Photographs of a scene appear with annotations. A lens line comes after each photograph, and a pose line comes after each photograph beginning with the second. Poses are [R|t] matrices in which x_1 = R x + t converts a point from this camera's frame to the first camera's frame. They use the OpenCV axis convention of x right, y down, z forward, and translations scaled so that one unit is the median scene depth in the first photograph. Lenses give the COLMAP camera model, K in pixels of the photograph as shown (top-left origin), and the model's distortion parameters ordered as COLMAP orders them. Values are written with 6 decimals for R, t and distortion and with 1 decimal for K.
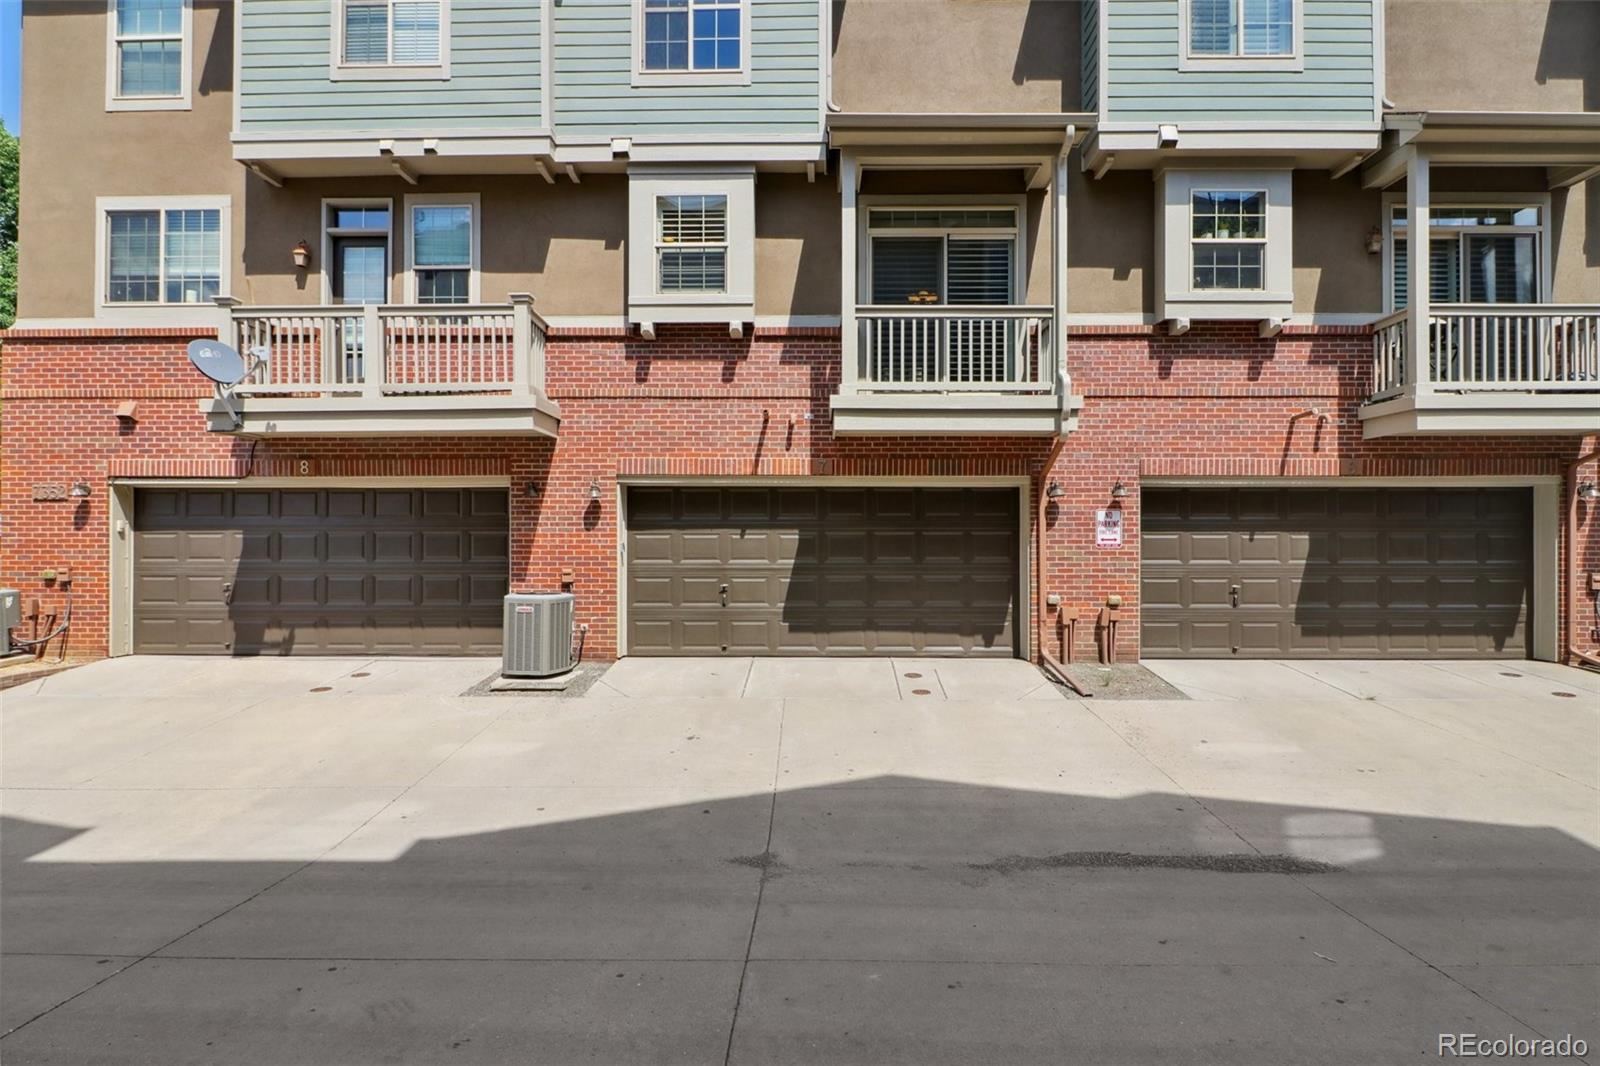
lens RADIAL K [[807.3, 0, 799.4], [0, 807.3, 528.8], [0, 0, 1]] dist [-0.002740, -0.001501]
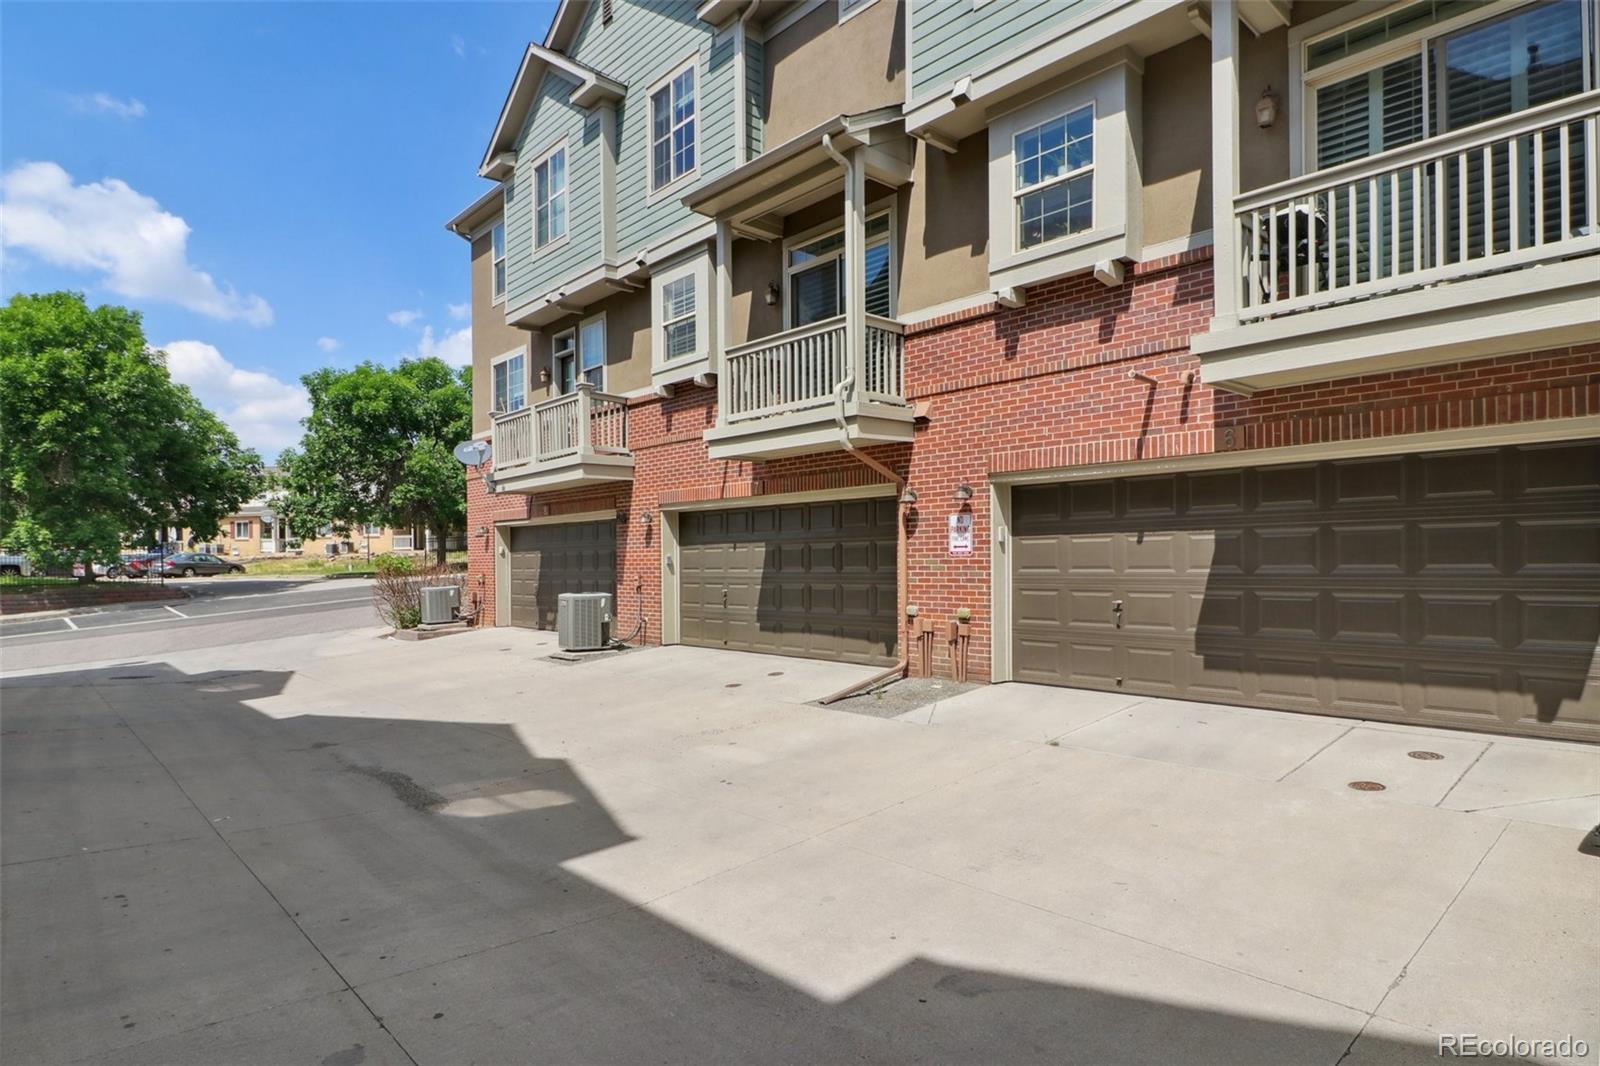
lens RADIAL K [[867.1, 0, 803.4], [0, 867.1, 522.5], [0, 0, 1]] dist [-0.003251, -0.002078]
pose [[0.699845, -0.041572, -0.713084, 0.942685], [0.046463, 0.998840, -0.012631, -0.009690], [0.712782, -0.024293, 0.700965, 0.182461]]
